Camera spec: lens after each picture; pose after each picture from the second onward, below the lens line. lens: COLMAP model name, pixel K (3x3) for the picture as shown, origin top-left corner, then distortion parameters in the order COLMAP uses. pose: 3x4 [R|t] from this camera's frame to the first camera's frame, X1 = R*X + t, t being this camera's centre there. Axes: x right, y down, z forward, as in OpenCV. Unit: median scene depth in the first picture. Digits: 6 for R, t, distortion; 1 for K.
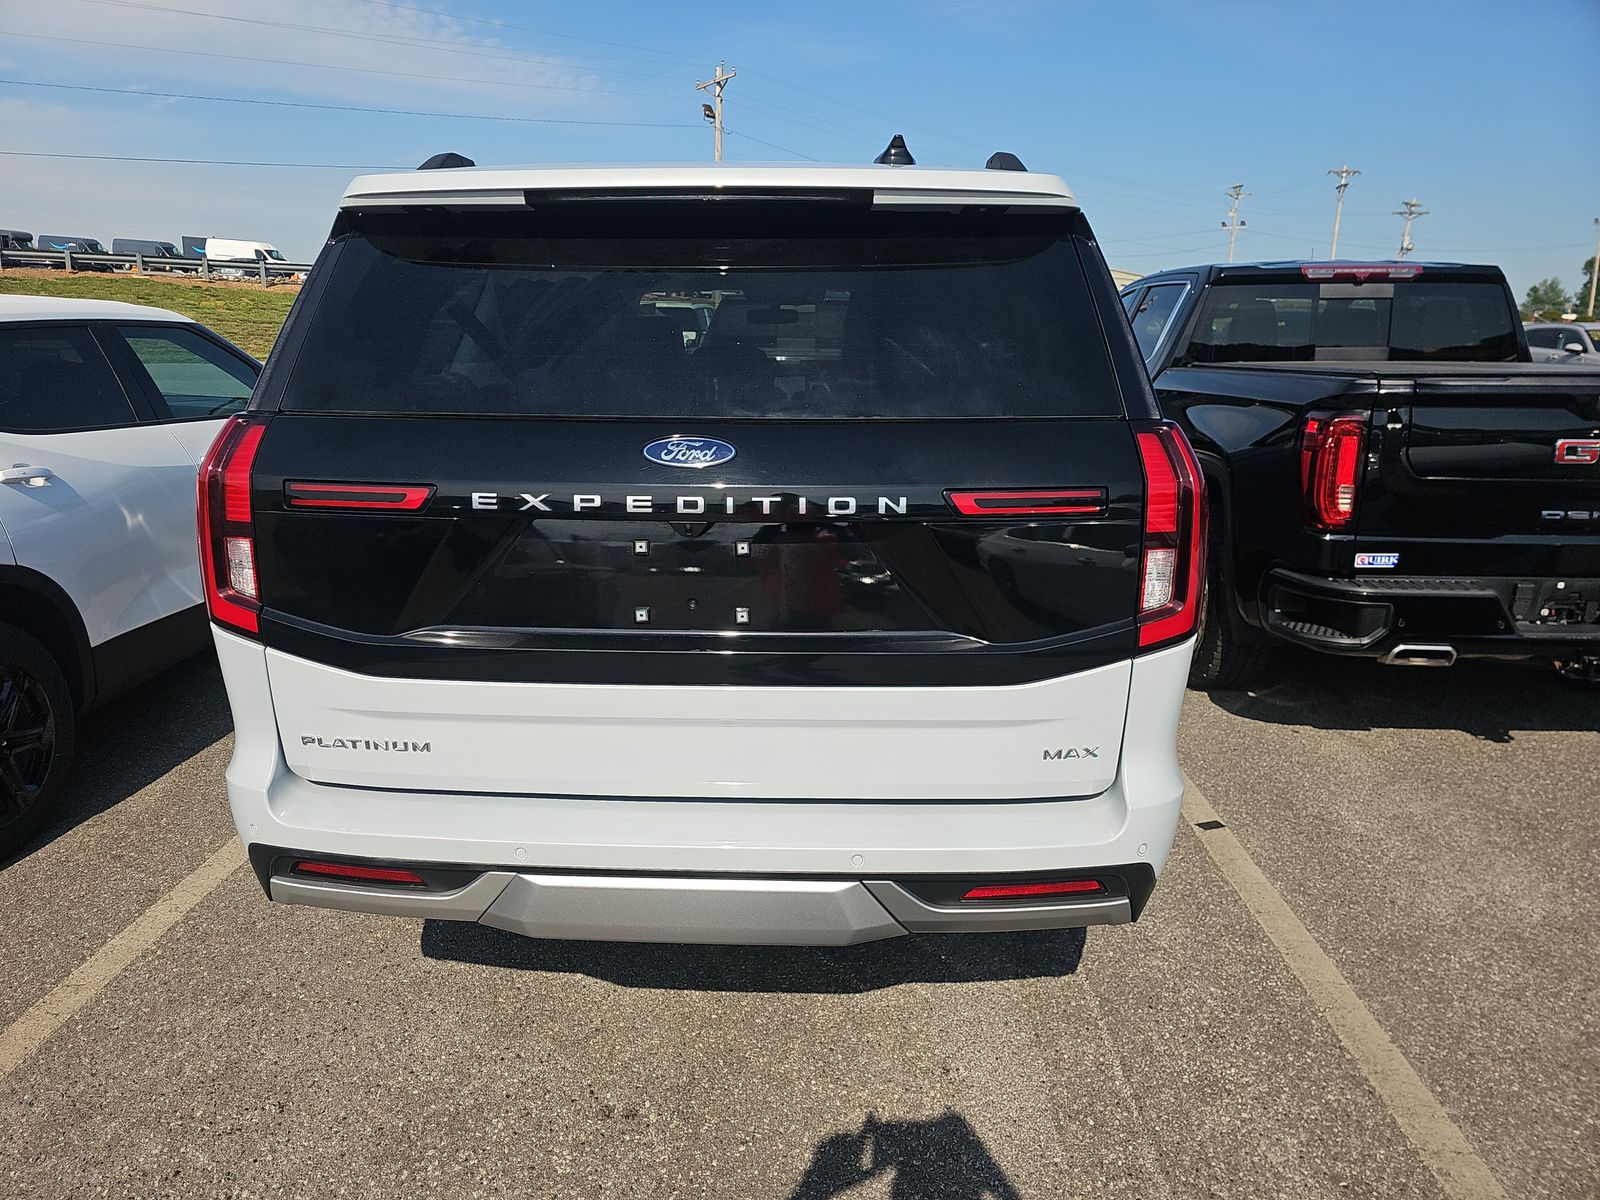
lens RADIAL K [[1034.7, 0, 796.7], [0, 1034.7, 611.0], [0, 0, 1]] dist [0.074126, -0.053798]
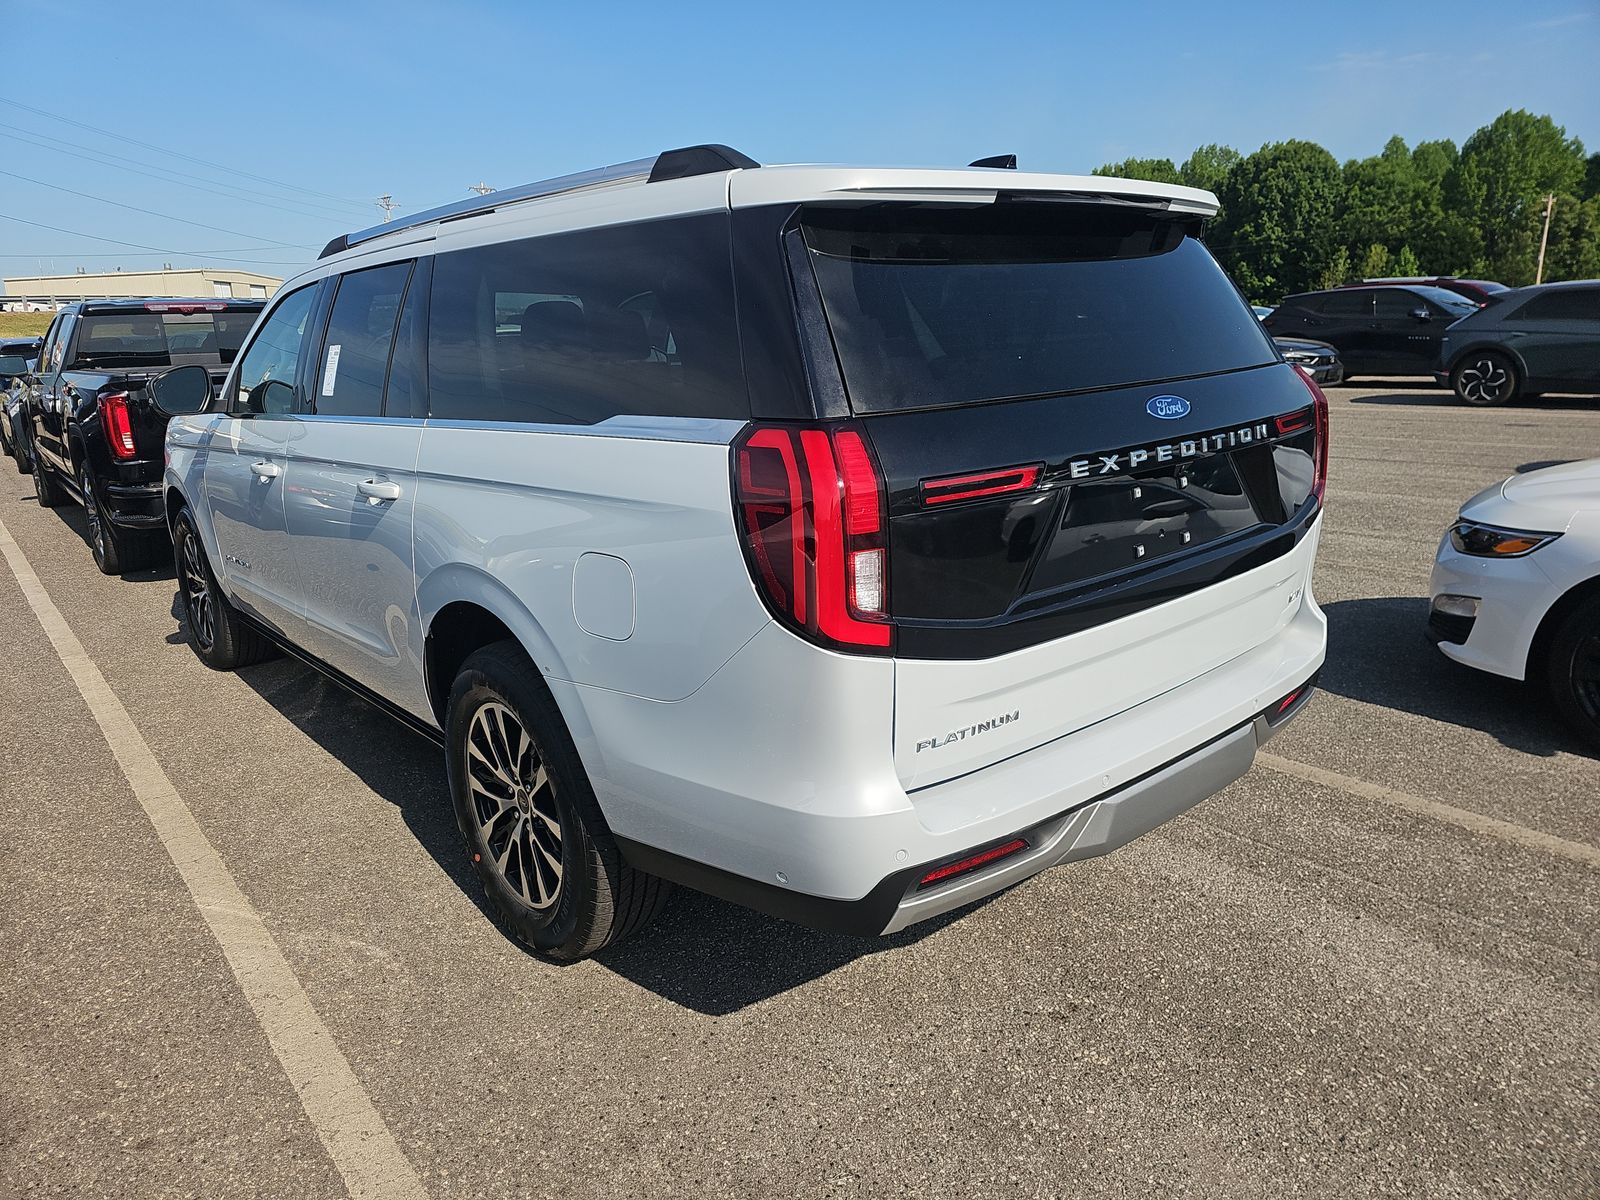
lens RADIAL K [[1087.5, 0, 816.3], [0, 1087.5, 600.2], [0, 0, 1]] dist [0.003519, -0.005362]
pose [[0.733828, -0.207941, 0.646728, -1.216117], [0.211322, 0.974642, 0.073592, -0.108601], [-0.645631, 0.082664, 0.759162, 0.300158]]
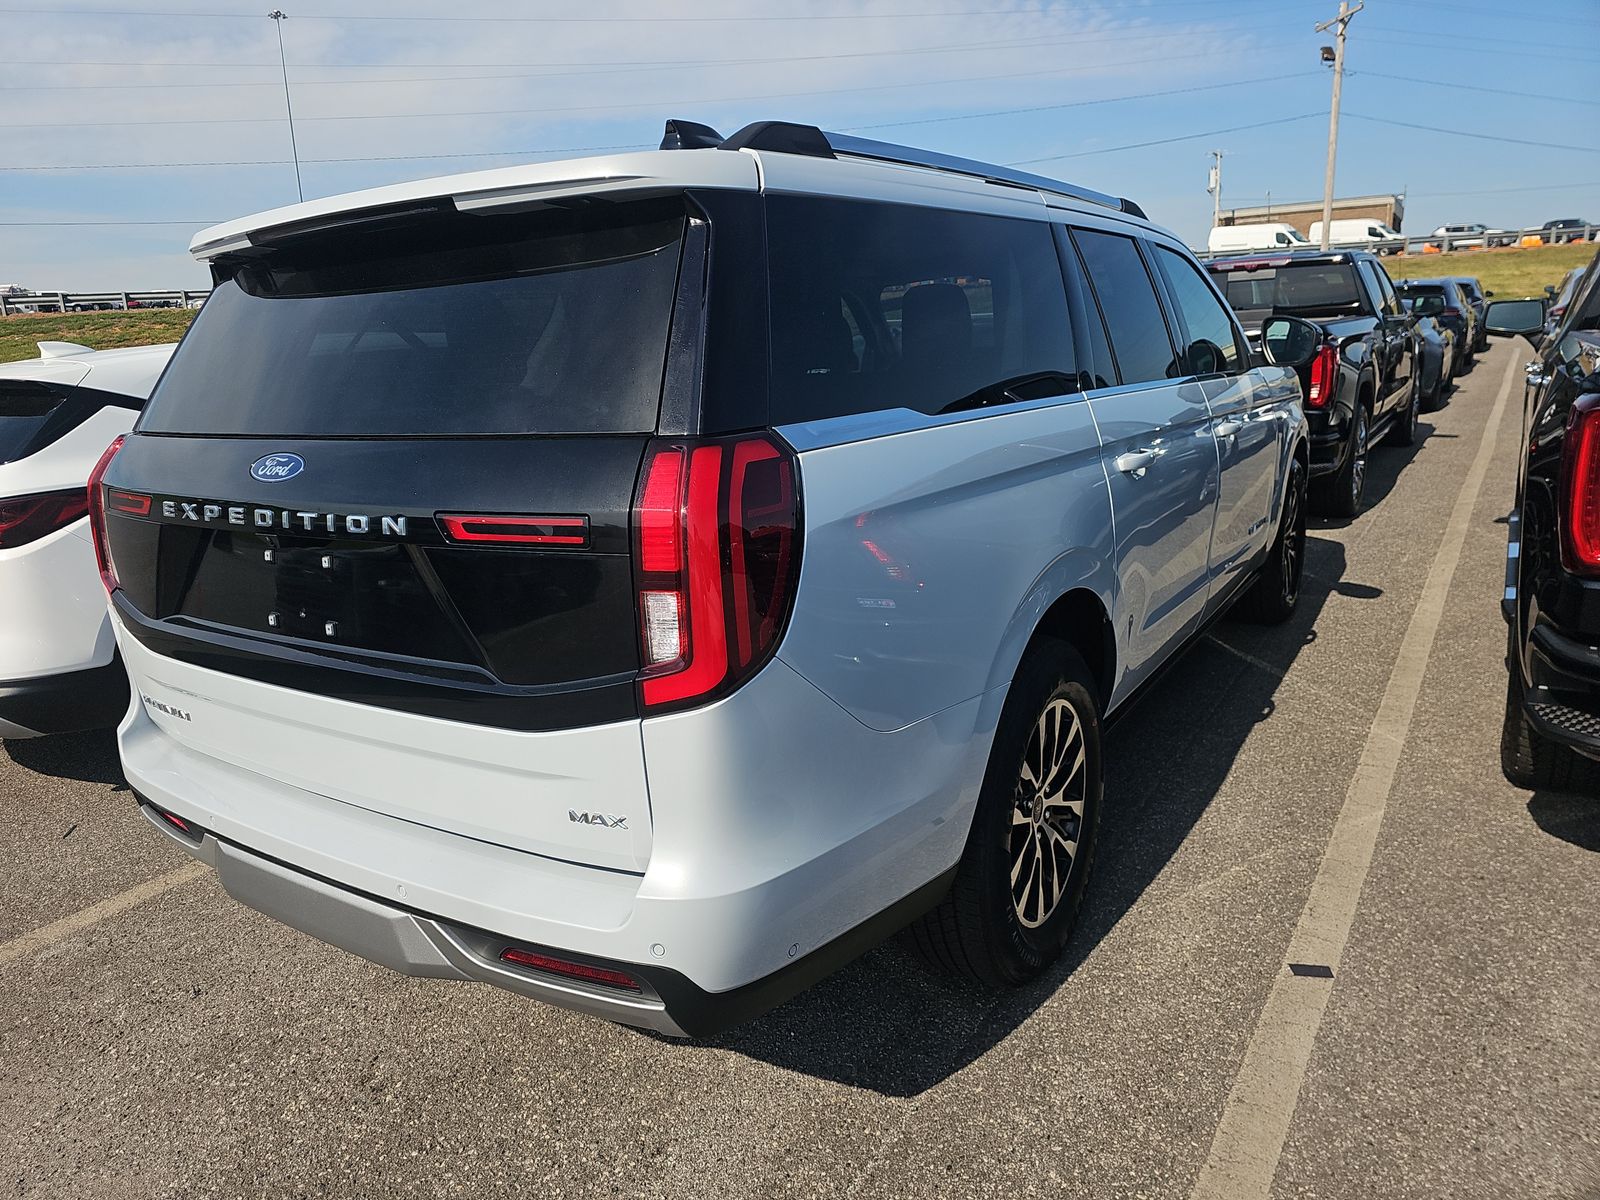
lens RADIAL K [[1087.5, 0, 816.3], [0, 1087.5, 600.2], [0, 0, 1]] dist [0.003519, -0.005362]
pose [[0.859396, 0.071965, -0.506220, 0.881517], [-0.075049, 0.997077, 0.014338, -0.072878], [0.505772, 0.025669, 0.862285, 0.315646]]
